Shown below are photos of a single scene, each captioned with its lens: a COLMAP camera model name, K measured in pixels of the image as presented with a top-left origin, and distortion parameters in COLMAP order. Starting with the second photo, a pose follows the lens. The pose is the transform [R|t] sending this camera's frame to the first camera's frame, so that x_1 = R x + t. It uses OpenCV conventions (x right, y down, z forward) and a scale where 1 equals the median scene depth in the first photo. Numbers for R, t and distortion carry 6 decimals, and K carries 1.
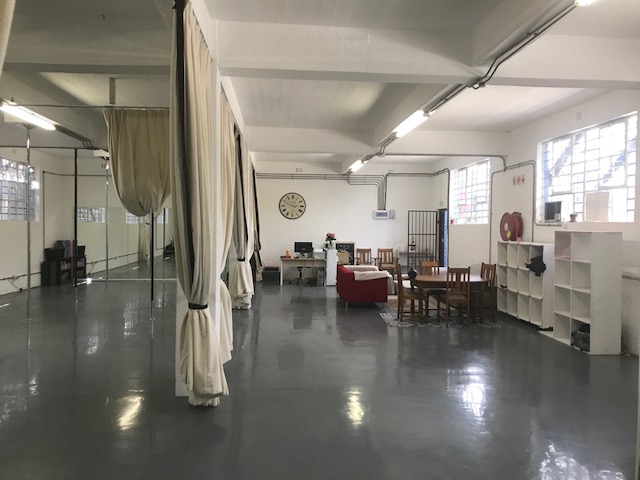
lens RADIAL K [[522.4, 0, 322.7], [0, 522.4, 232.6], [0, 0, 1]] dist [0.046514, -0.060964]
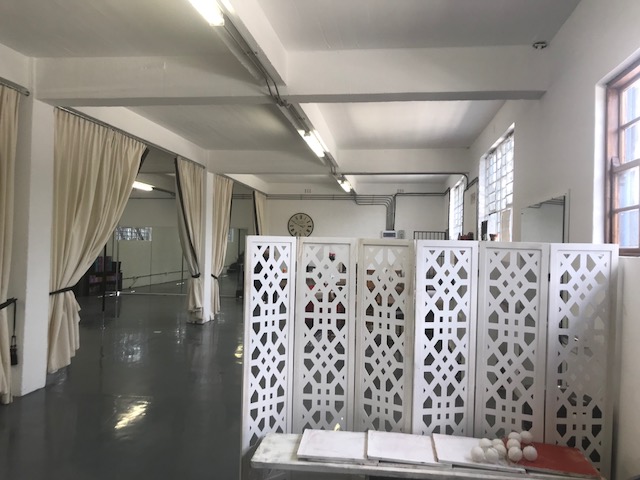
lens RADIAL K [[525.6, 0, 320.0], [0, 525.6, 227.2], [0, 0, 1]] dist [0.050632, -0.073698]
pose [[0.974732, 0.003650, -0.223346, 0.239387], [-0.015345, 0.998599, -0.050650, 0.002678], [0.222848, 0.052797, 0.973422, 0.016967]]
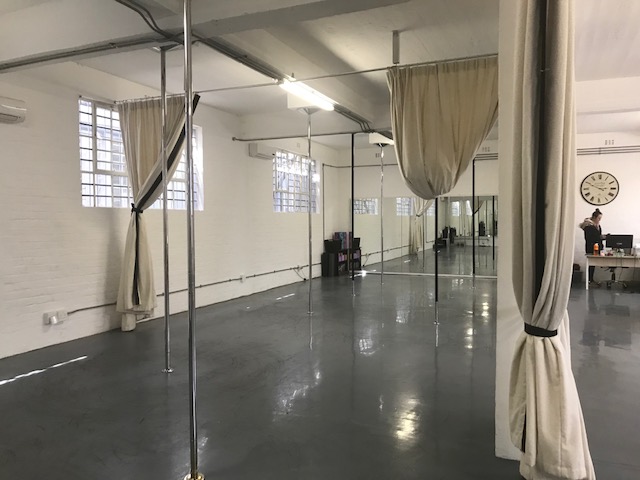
lens RADIAL K [[524.0, 0, 319.3], [0, 524.0, 232.5], [0, 0, 1]] dist [0.059893, -0.091446]
pose [[0.879643, 0.000934, -0.475634, -0.058215], [0.004613, 0.999934, 0.010496, 0.005573], [0.475613, -0.011427, 0.879581, 0.110505]]
